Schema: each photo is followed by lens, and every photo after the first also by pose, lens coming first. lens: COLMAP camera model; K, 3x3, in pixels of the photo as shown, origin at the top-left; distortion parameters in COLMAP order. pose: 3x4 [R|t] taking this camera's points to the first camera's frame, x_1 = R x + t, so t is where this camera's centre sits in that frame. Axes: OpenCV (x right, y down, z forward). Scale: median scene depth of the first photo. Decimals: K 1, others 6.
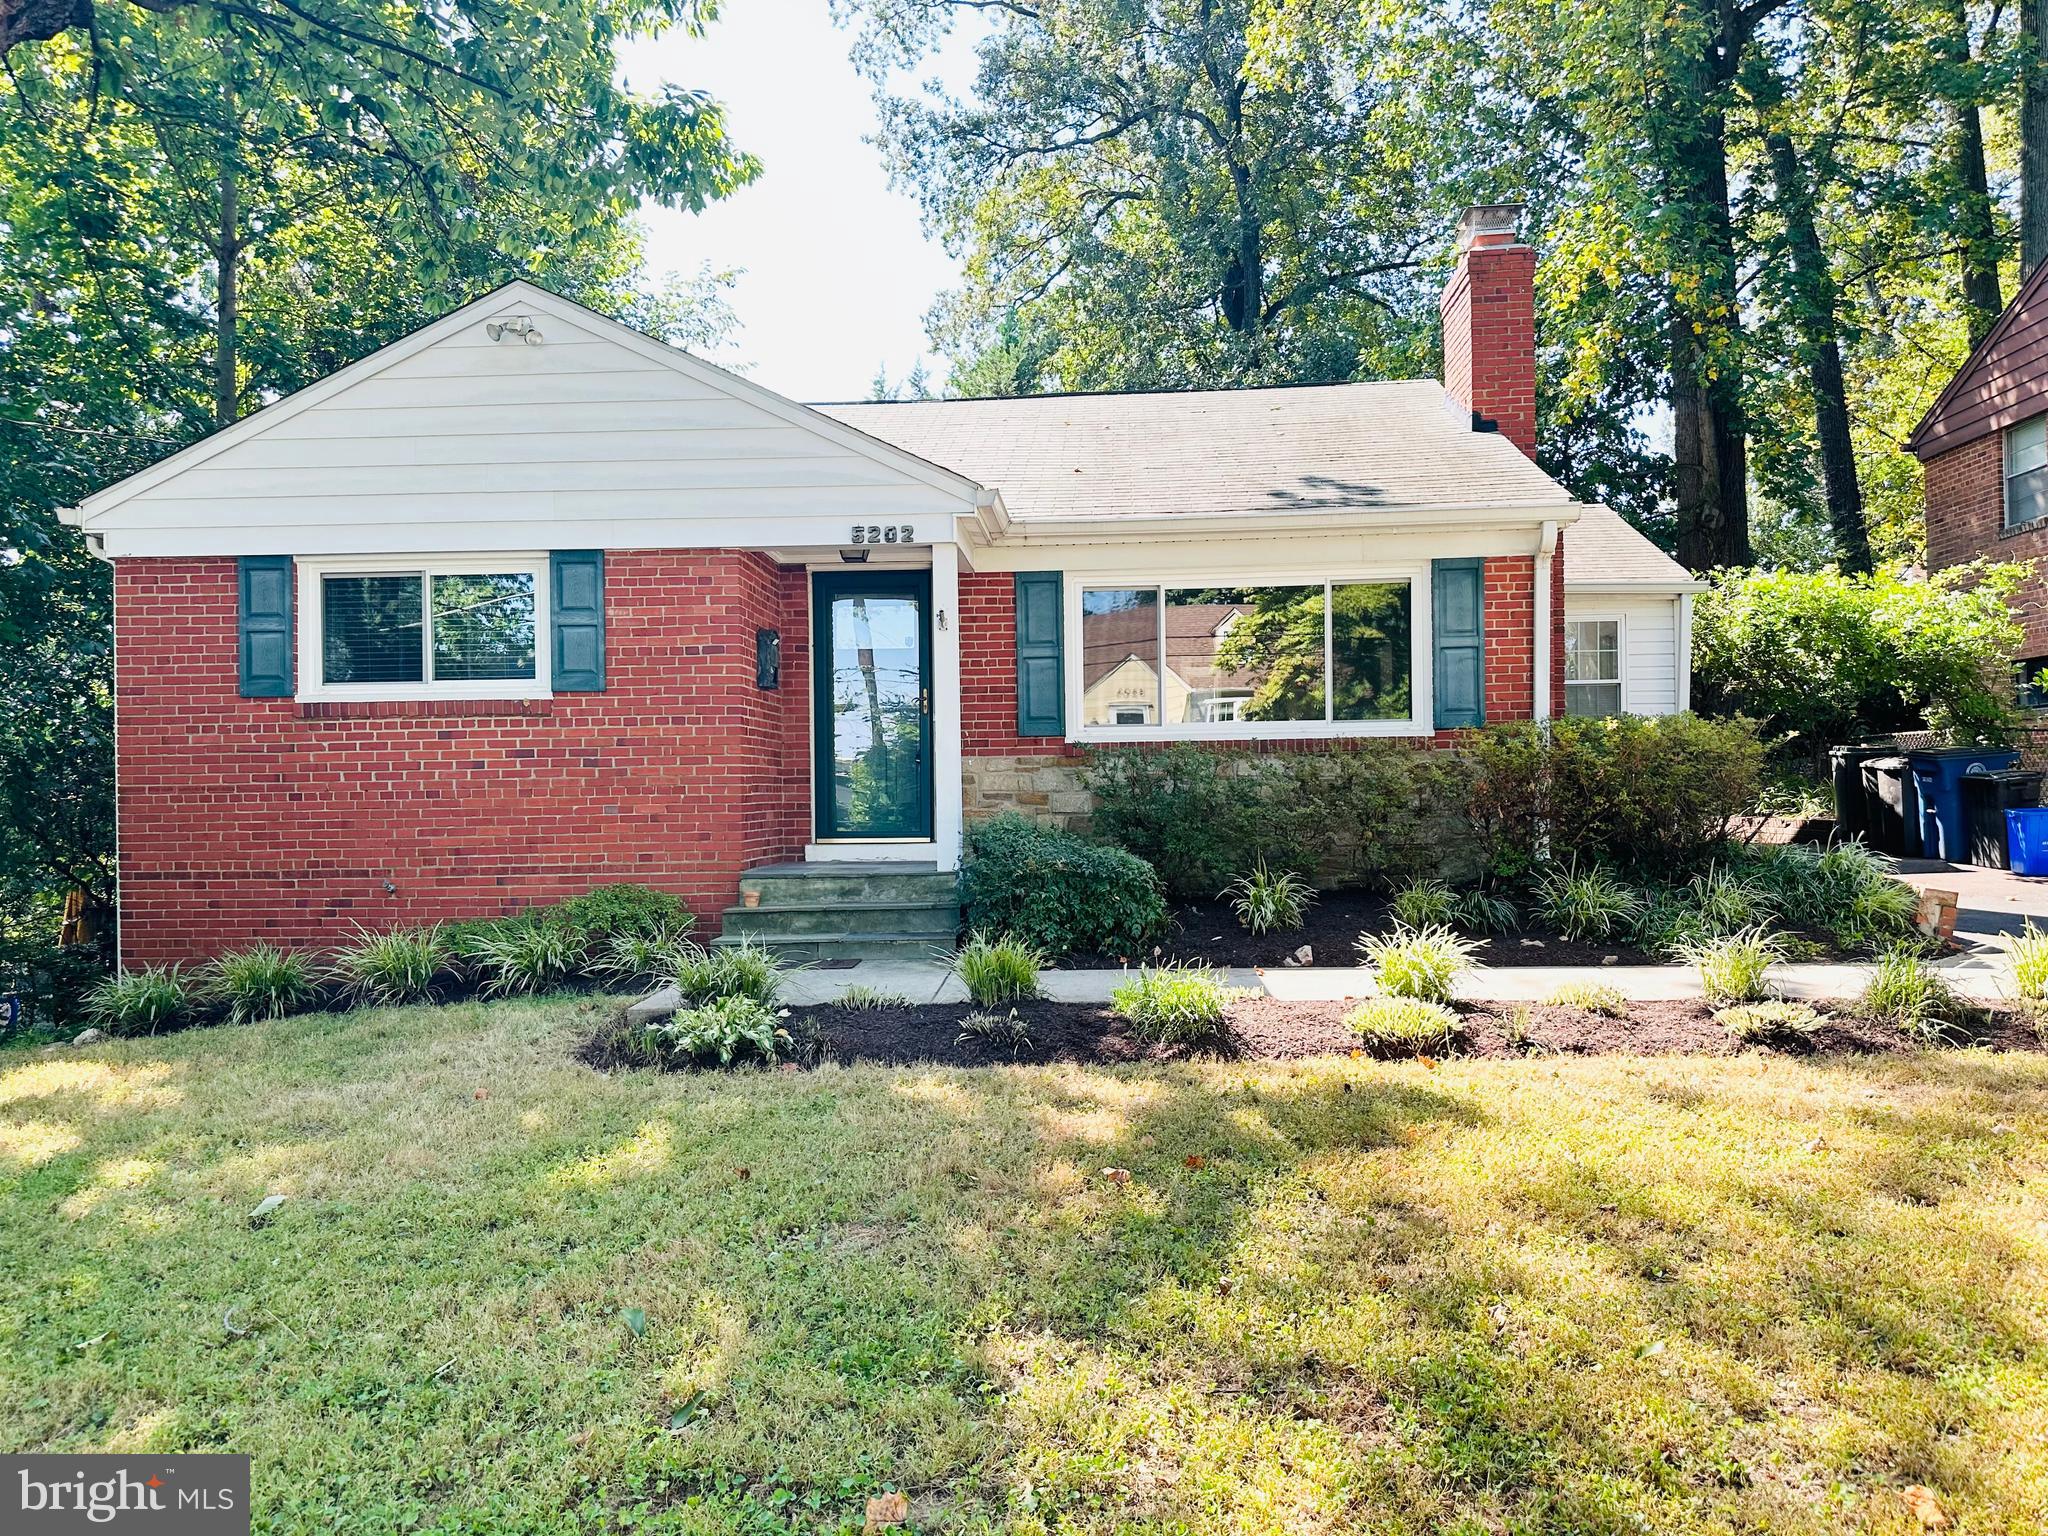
lens RADIAL K [[1446.1, 0, 985.7], [0, 1446.1, 770.3], [0, 0, 1]] dist [0.064725, -0.084527]
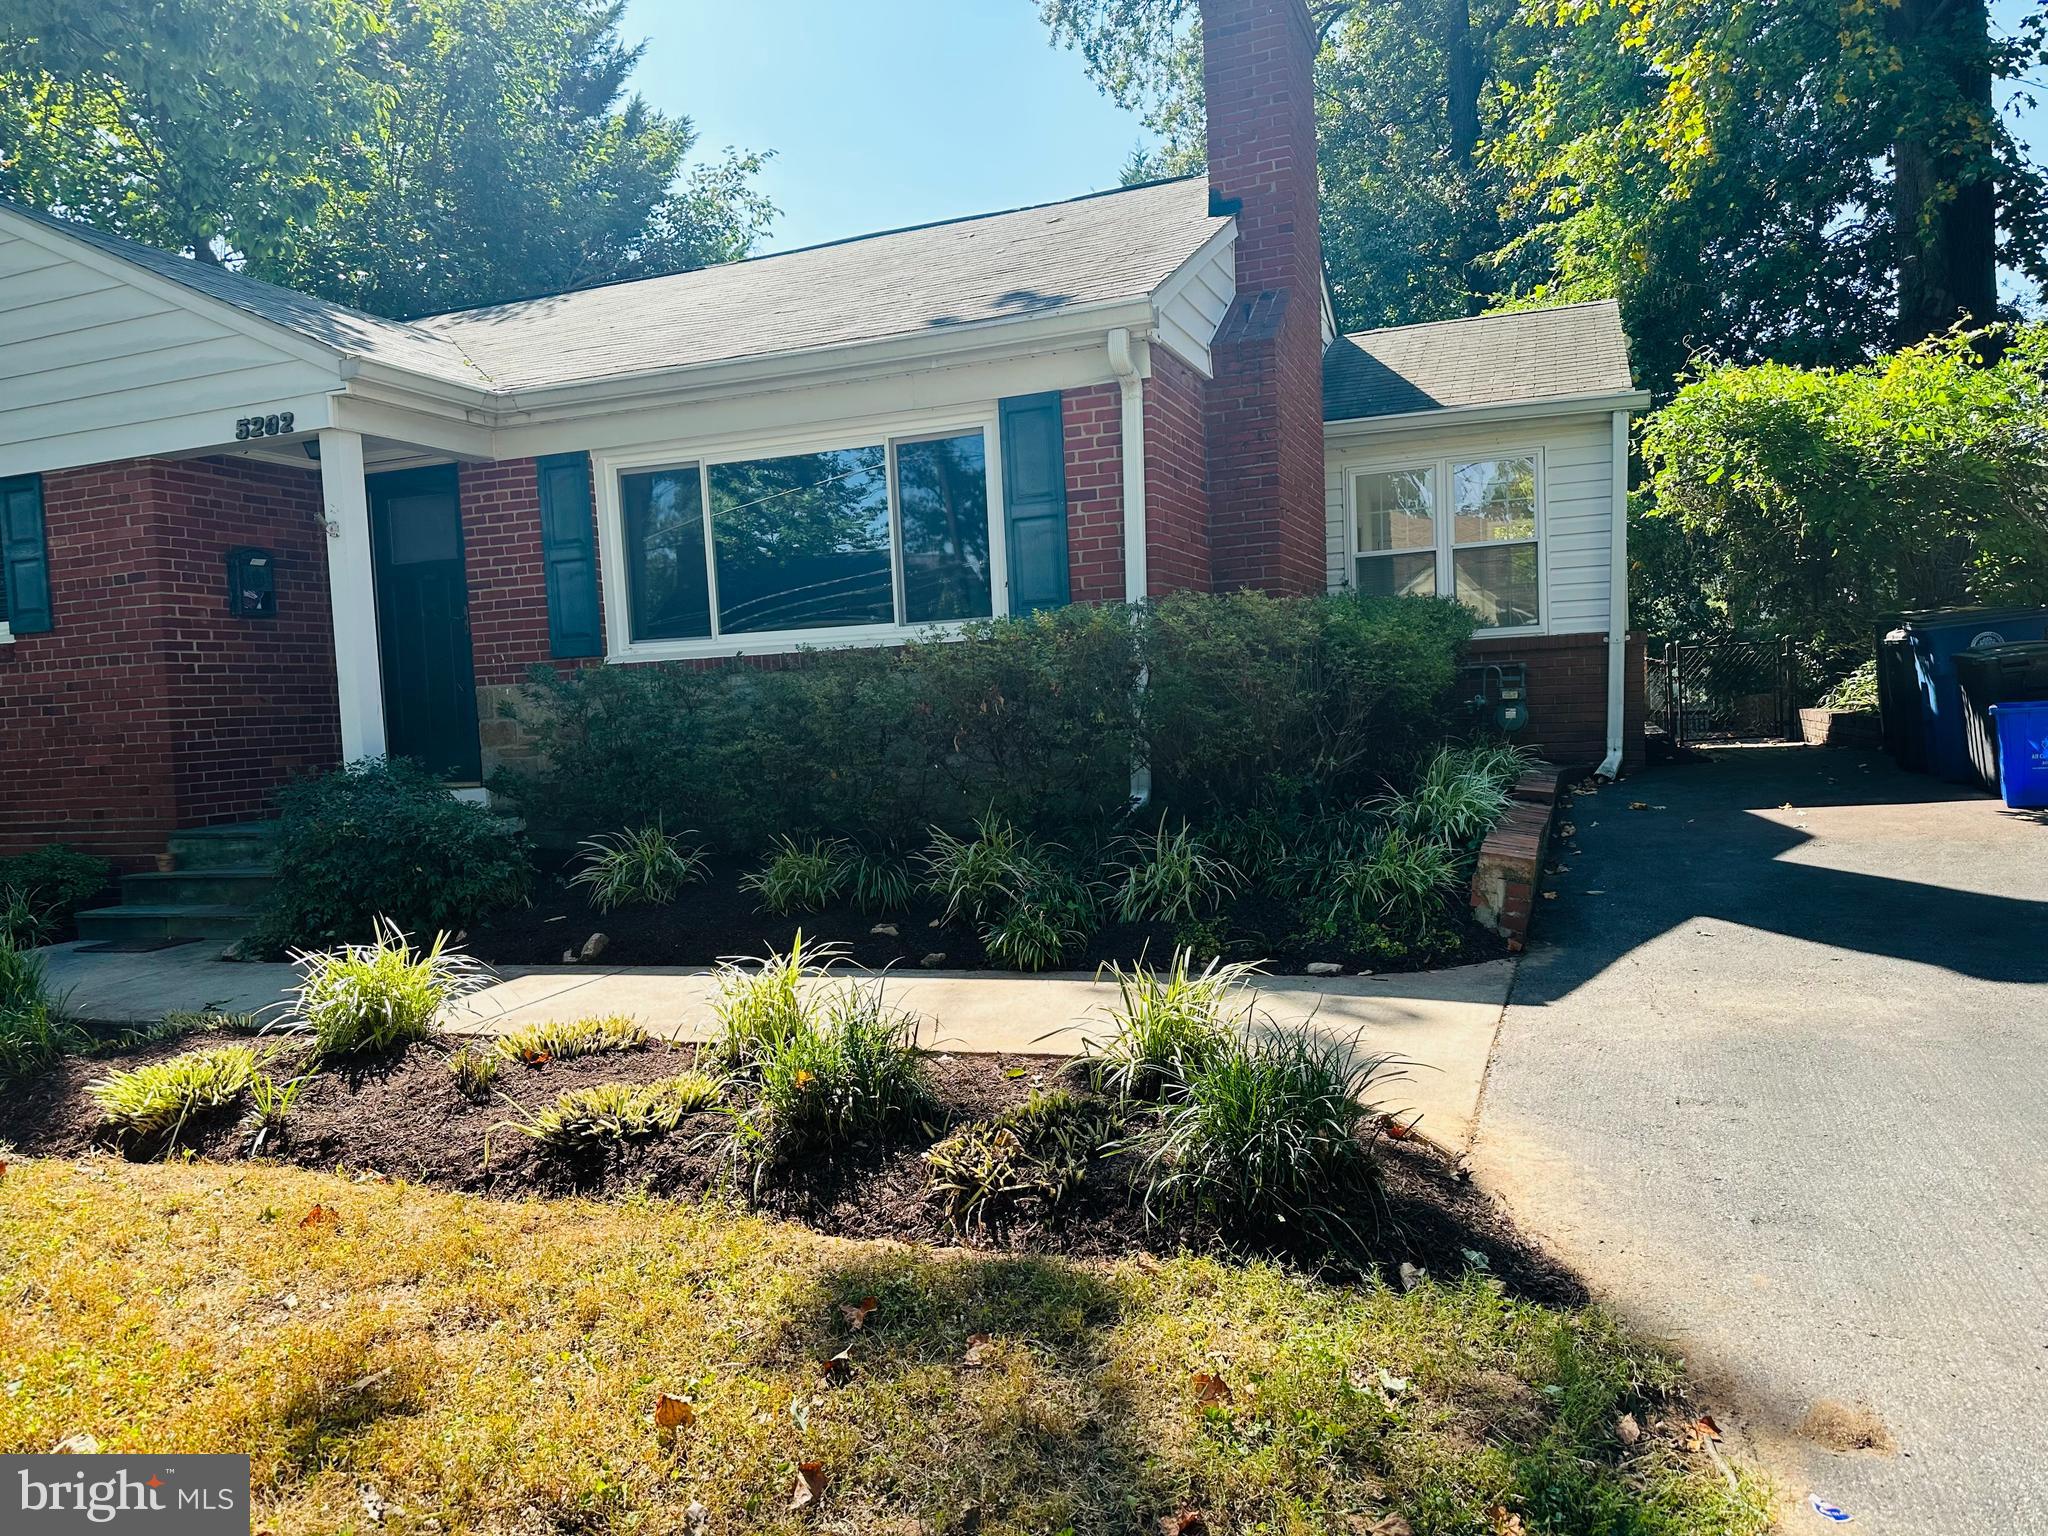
lens RADIAL K [[1446.1, 0, 1031.8], [0, 1446.1, 777.0], [0, 0, 1]] dist [0.064725, -0.084527]
pose [[0.957758, -0.016643, -0.287093, 0.570858], [0.041118, 0.995992, 0.079434, -0.011137], [0.284620, -0.087883, 0.954604, 0.296826]]
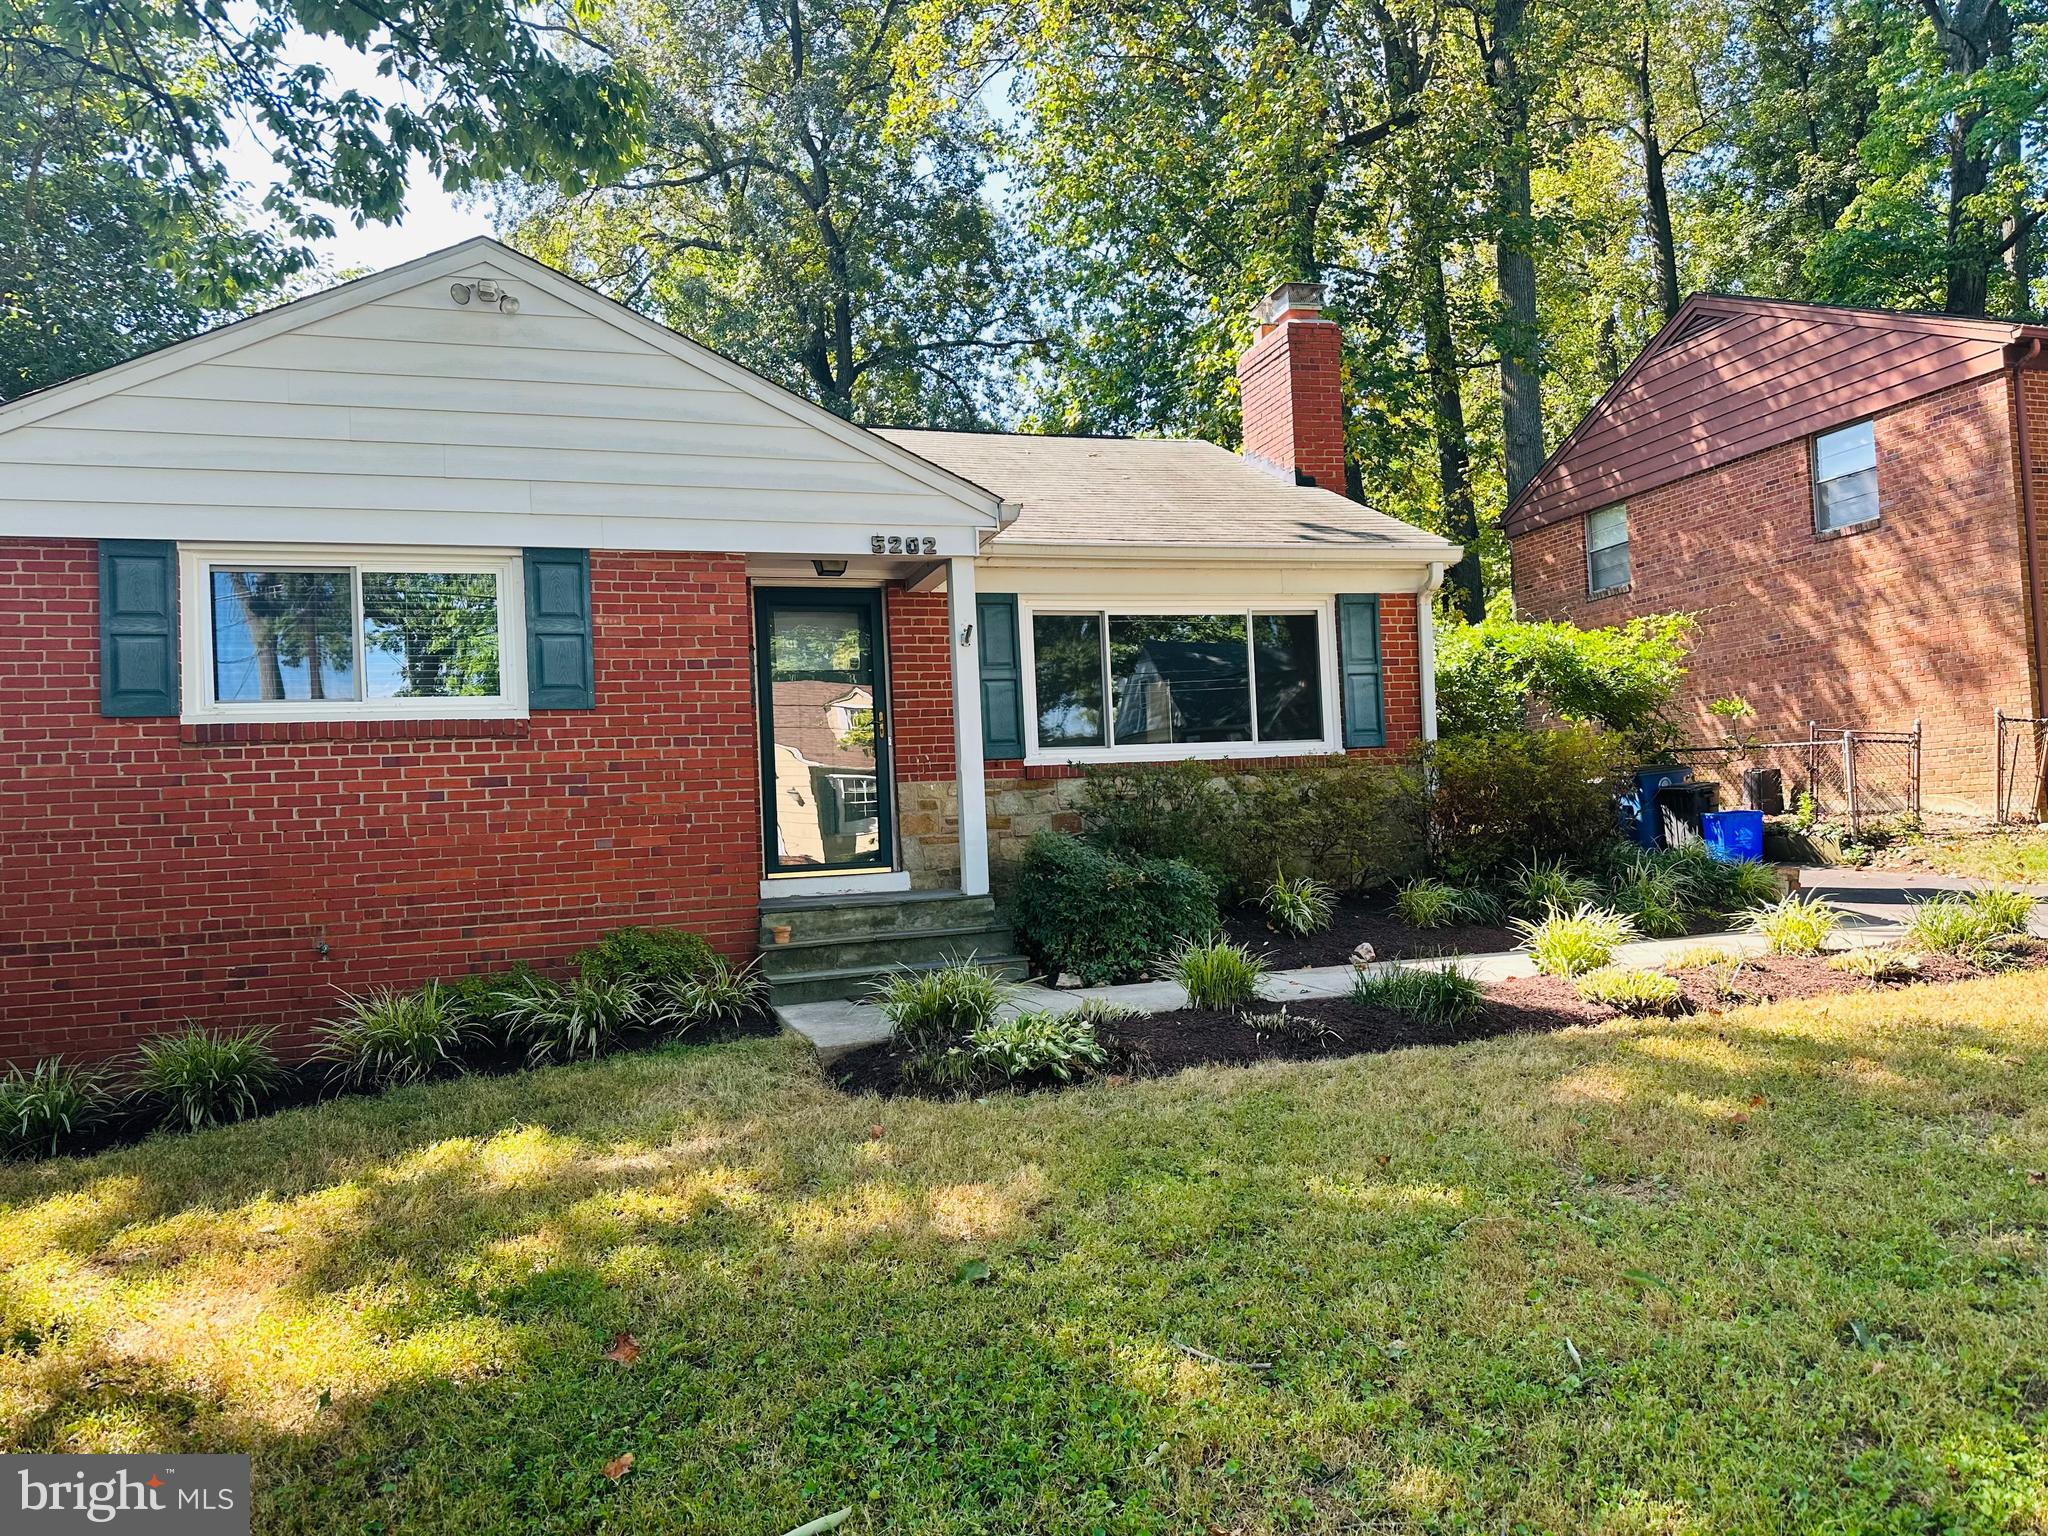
lens RADIAL K [[1446.1, 0, 1012.1], [0, 1446.1, 774.7], [0, 0, 1]] dist [0.064725, -0.084527]
pose [[0.927812, -0.015246, 0.372736, -0.352245], [0.030081, 0.998968, -0.034016, 0.022509], [-0.371833, 0.042773, 0.927314, 0.089279]]
